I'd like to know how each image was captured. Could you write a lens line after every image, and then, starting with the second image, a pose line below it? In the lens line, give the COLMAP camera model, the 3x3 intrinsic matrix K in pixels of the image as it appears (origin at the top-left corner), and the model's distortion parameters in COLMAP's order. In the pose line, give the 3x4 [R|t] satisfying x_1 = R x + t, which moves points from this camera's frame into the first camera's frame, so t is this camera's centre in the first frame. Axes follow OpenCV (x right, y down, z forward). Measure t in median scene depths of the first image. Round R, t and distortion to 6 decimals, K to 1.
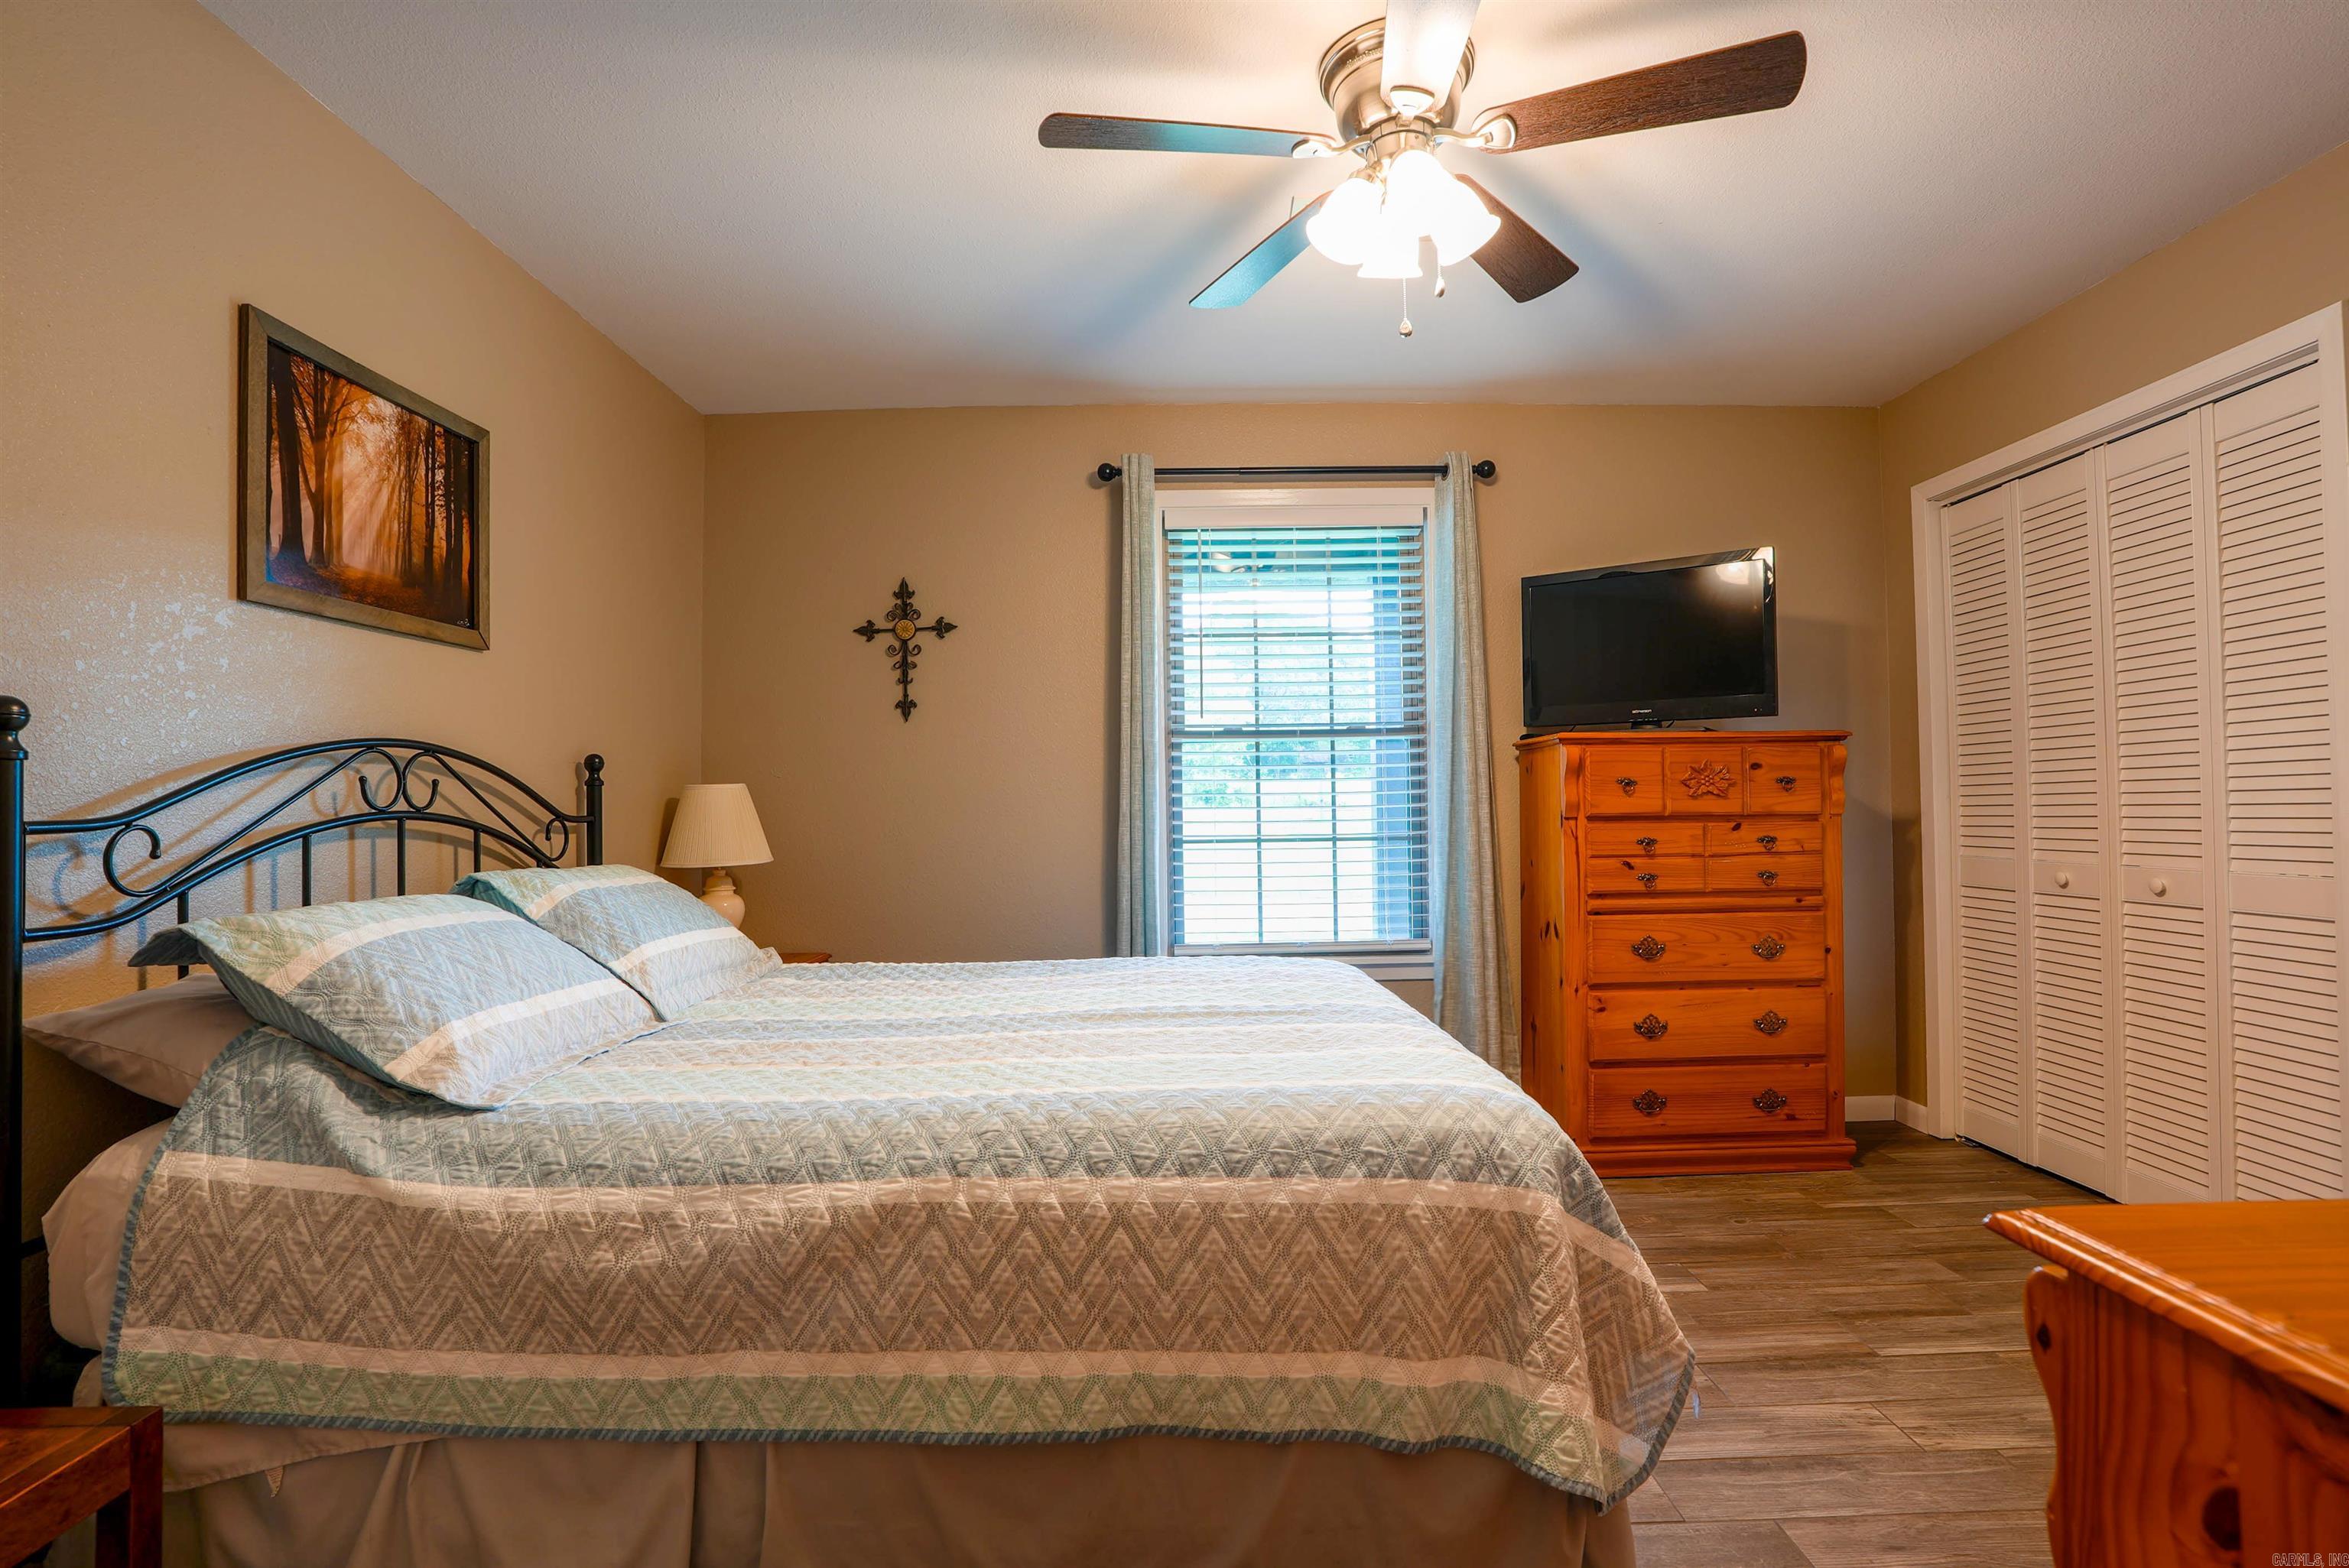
lens RADIAL K [[1093.0, 0, 1176.2], [0, 1093.0, 784.4], [0, 0, 1]] dist [-0.070477, 0.025940]
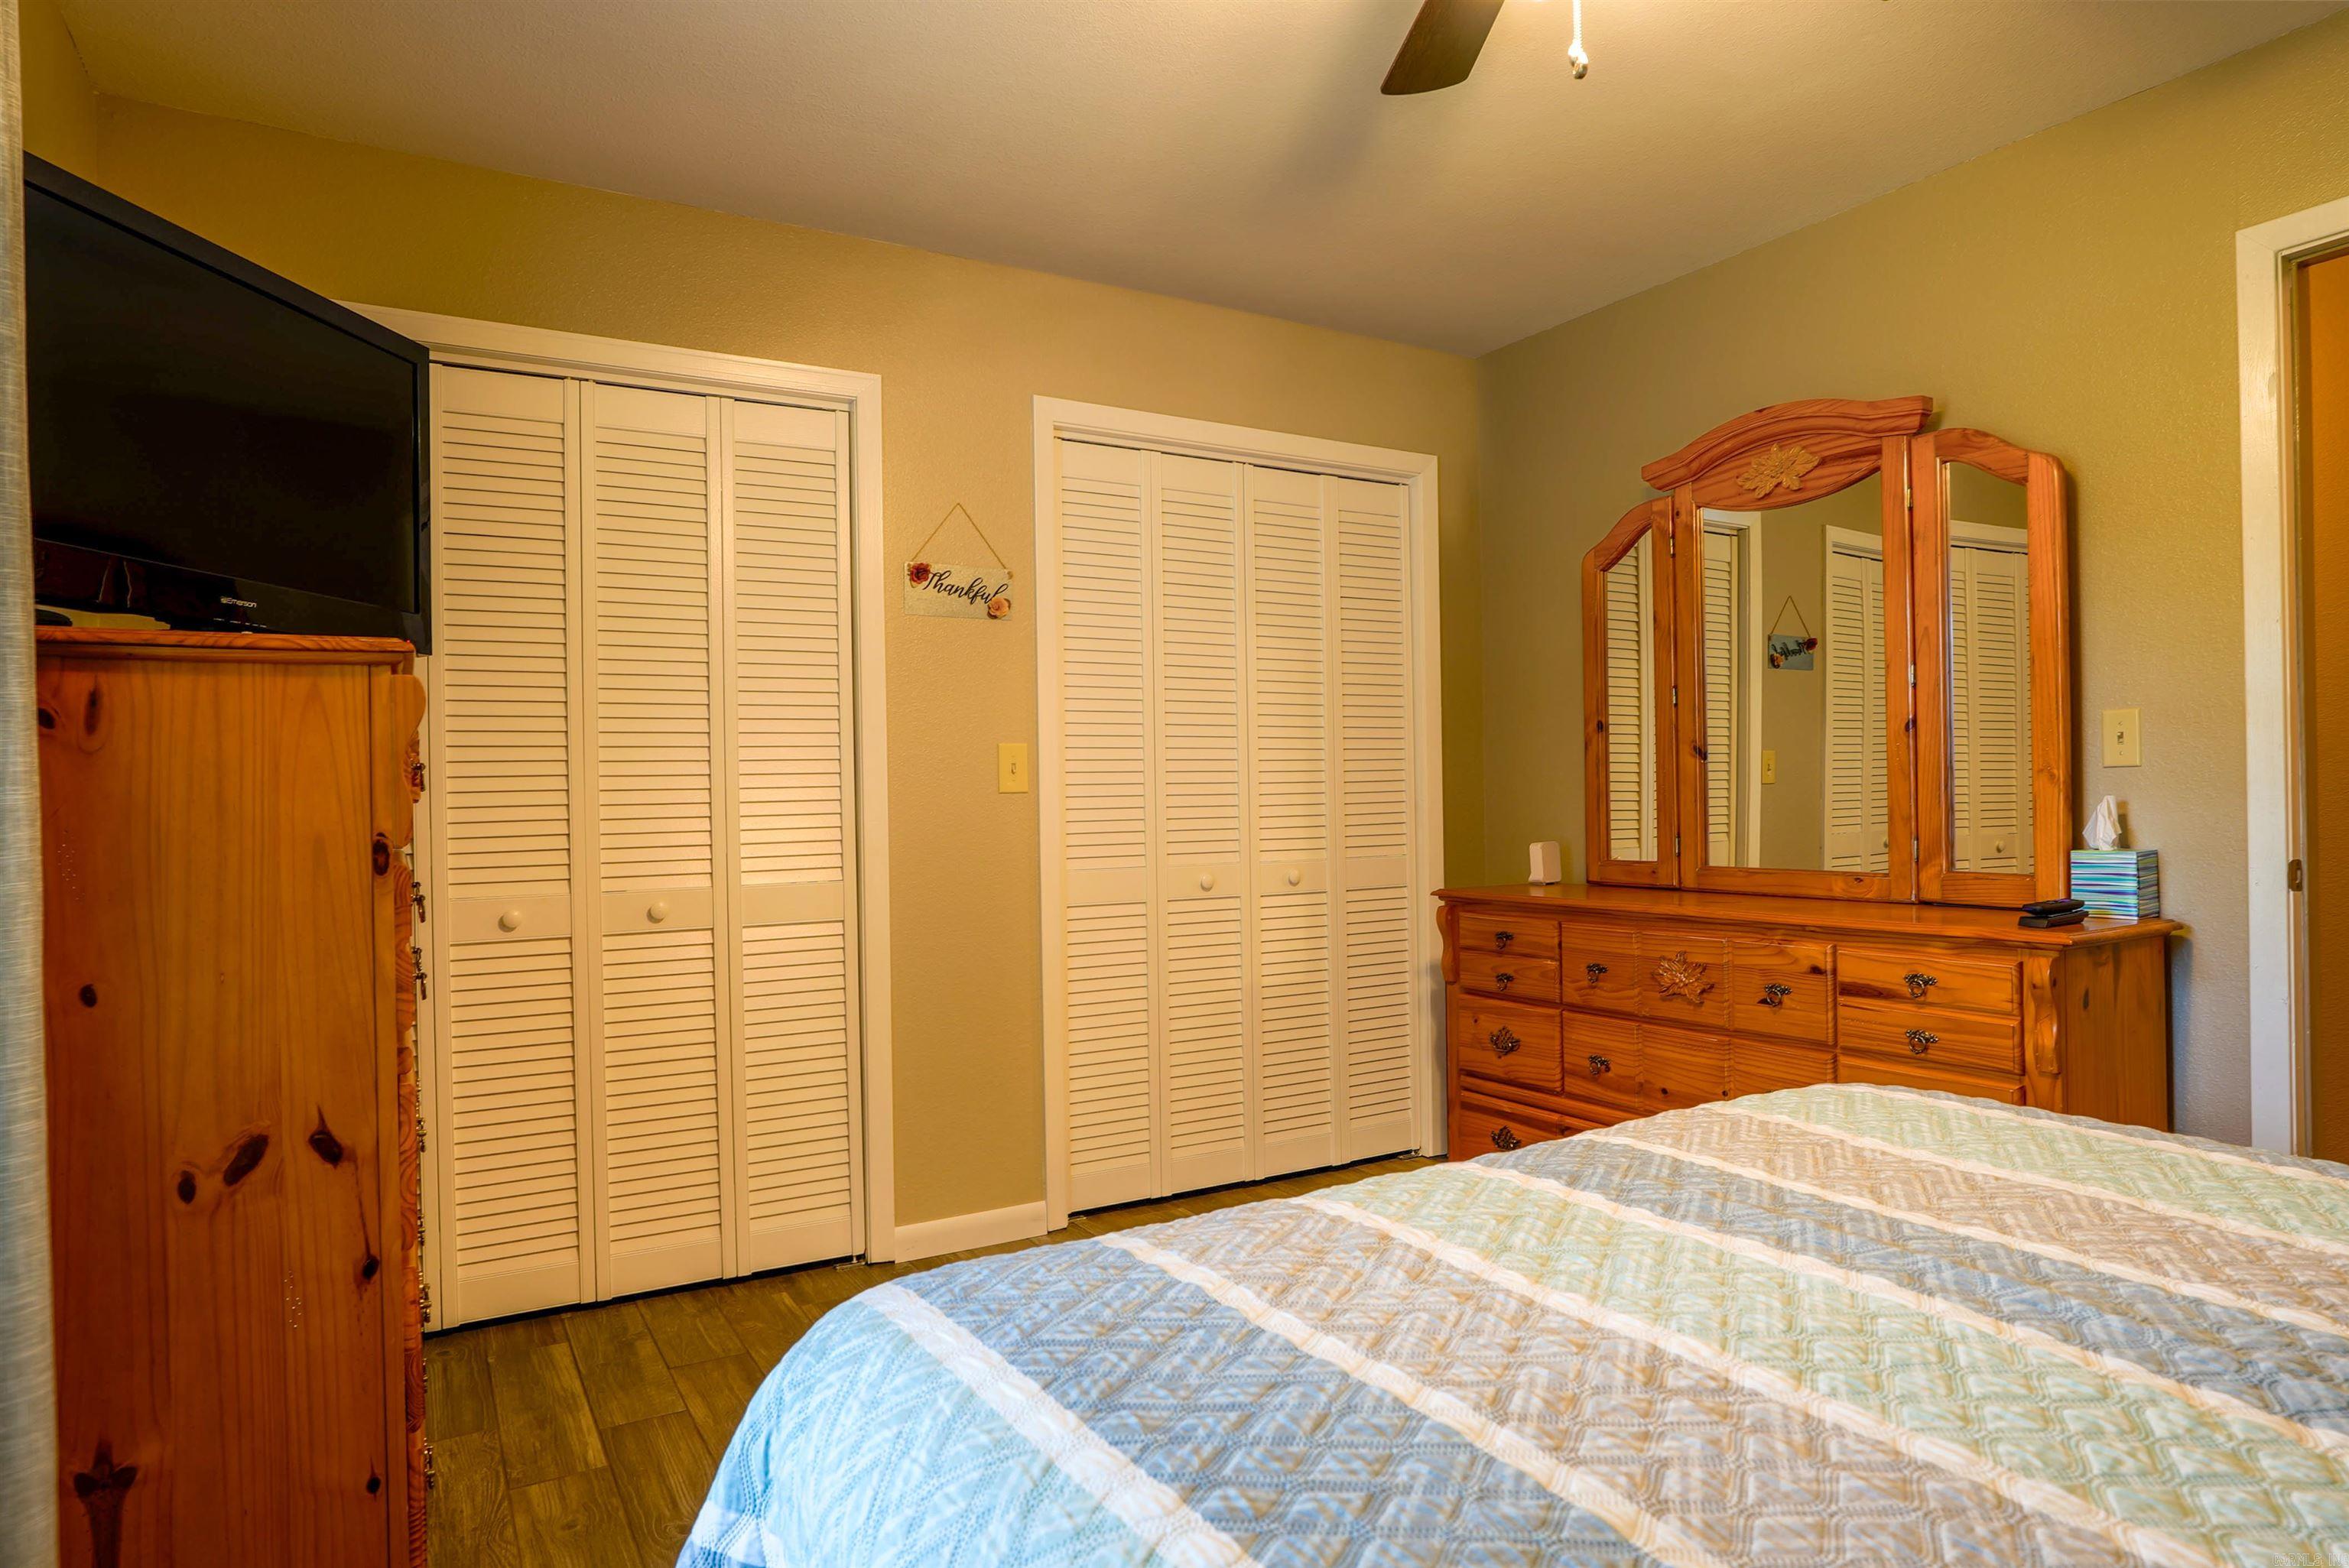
lens RADIAL K [[1337.3, 0, 1170.4], [0, 1337.3, 797.3], [0, 0, 1]] dist [-0.001874, -0.000032]
pose [[-0.494286, 0.030555, 0.868762, -0.266319], [0.012717, 0.999529, -0.027919, 0.040730], [-0.869206, -0.002752, -0.494442, 1.282289]]
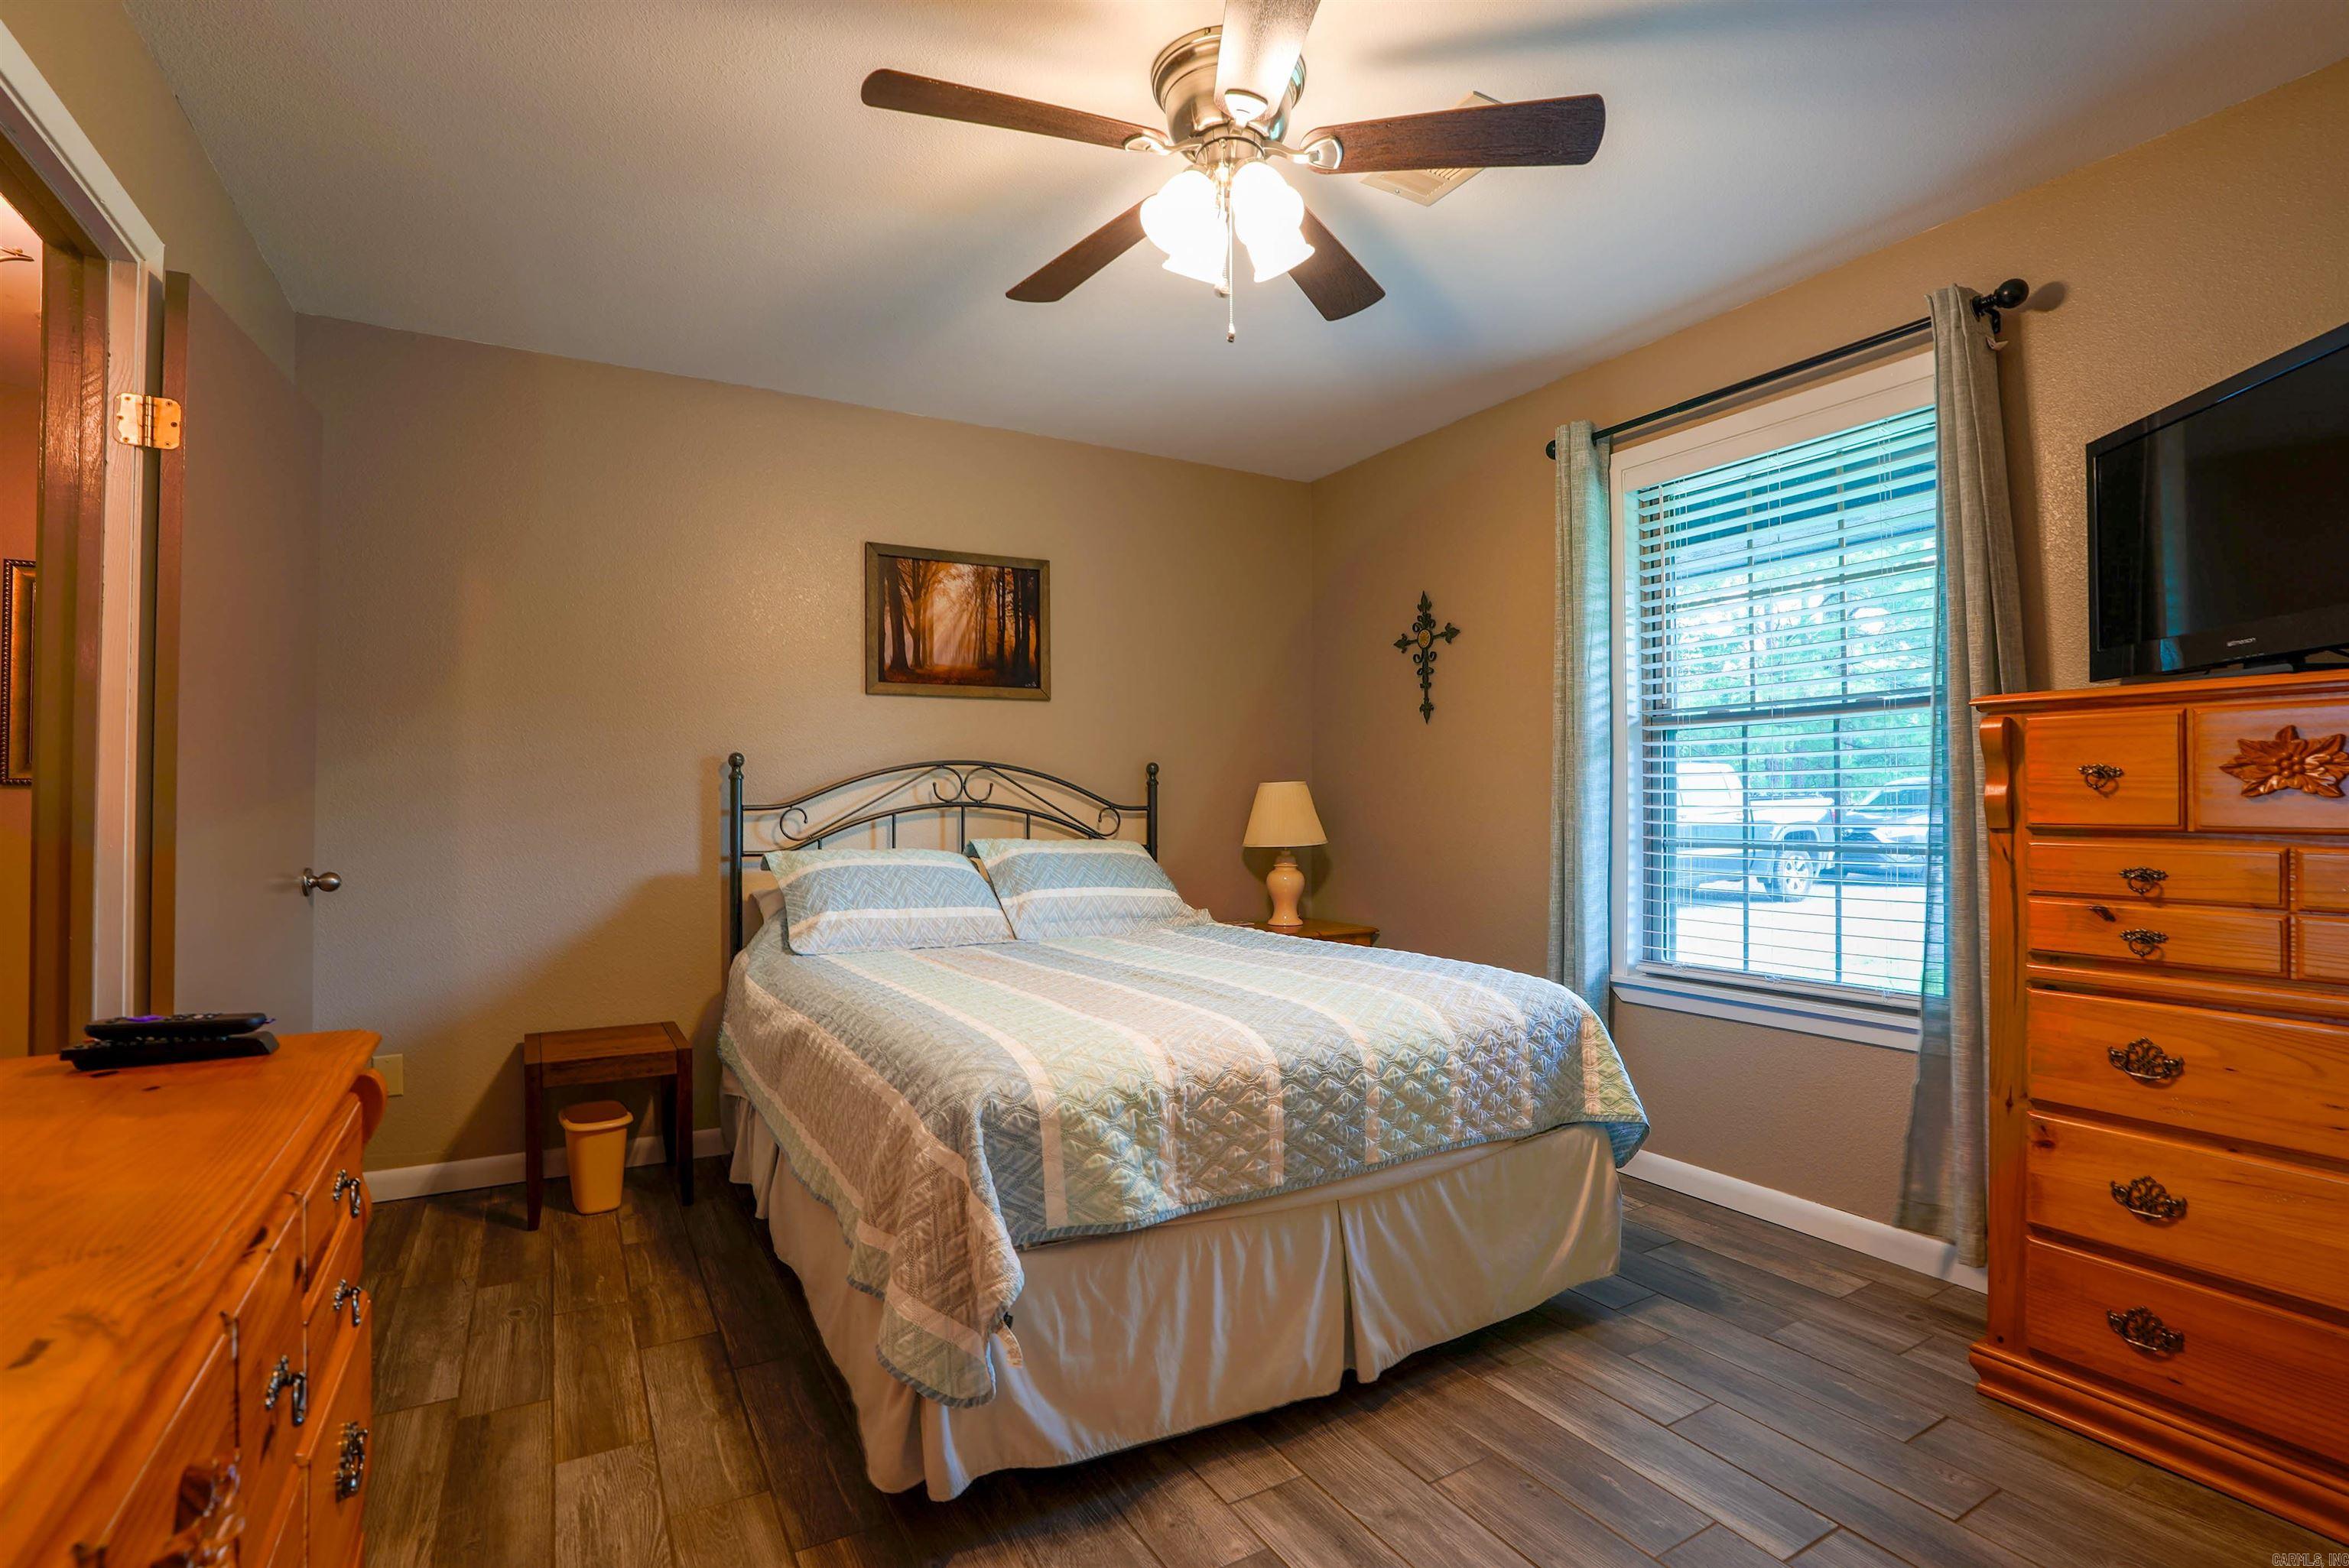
lens RADIAL K [[1093.0, 0, 1176.2], [0, 1093.0, 784.4], [0, 0, 1]] dist [-0.070477, 0.025940]
pose [[0.499845, -0.003814, -0.866107, 0.846157], [0.012109, 0.999923, 0.002585, -0.003387], [0.866030, -0.011779, 0.499852, 0.354915]]
